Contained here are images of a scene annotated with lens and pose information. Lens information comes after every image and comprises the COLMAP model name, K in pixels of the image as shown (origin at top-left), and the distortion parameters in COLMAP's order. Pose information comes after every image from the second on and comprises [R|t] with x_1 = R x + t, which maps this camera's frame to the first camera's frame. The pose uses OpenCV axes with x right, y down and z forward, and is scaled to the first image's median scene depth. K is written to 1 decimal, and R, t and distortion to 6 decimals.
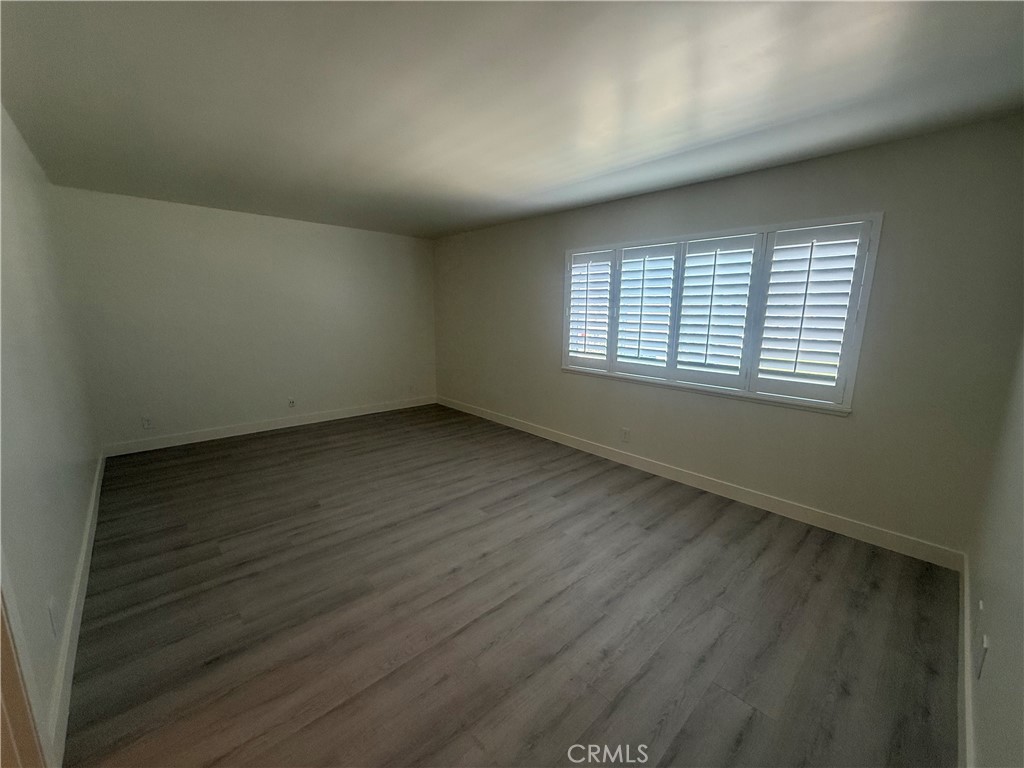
lens RADIAL K [[407.2, 0, 512.7], [0, 407.2, 386.3], [0, 0, 1]] dist [0.000201, -0.000784]
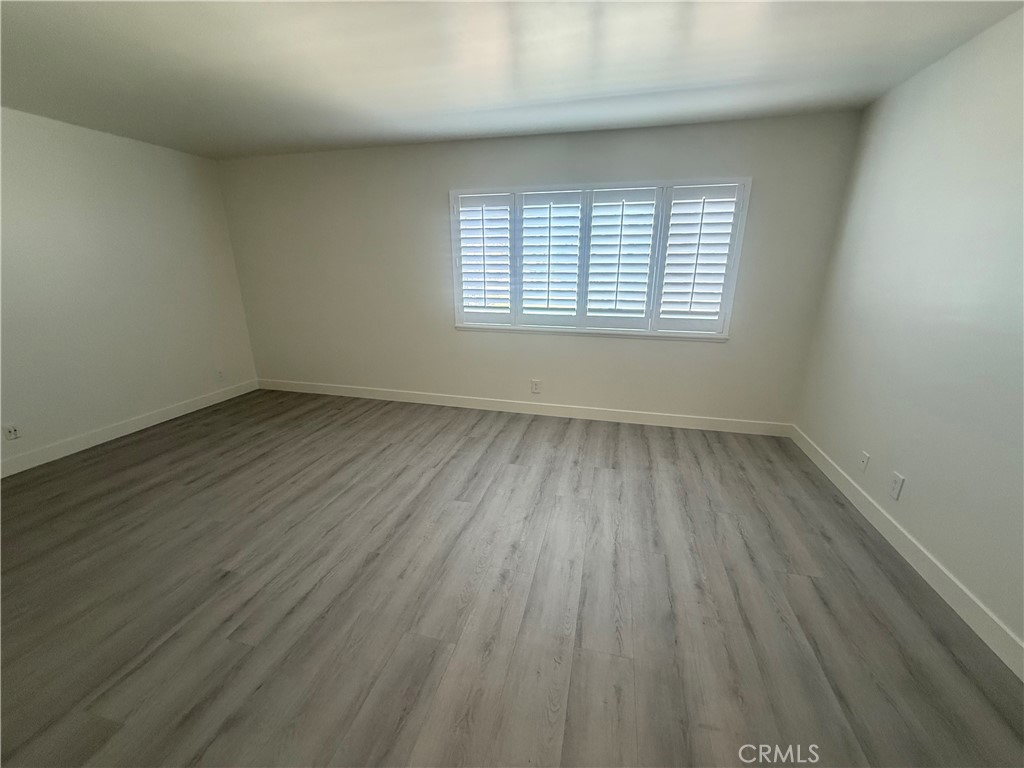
lens RADIAL K [[407.2, 0, 512.7], [0, 407.2, 386.3], [0, 0, 1]] dist [0.000201, -0.000784]
pose [[0.838873, -0.173213, 0.516031, -0.362609], [0.112081, 0.982669, 0.147645, -0.045557], [-0.532662, -0.066018, 0.843749, 0.216728]]
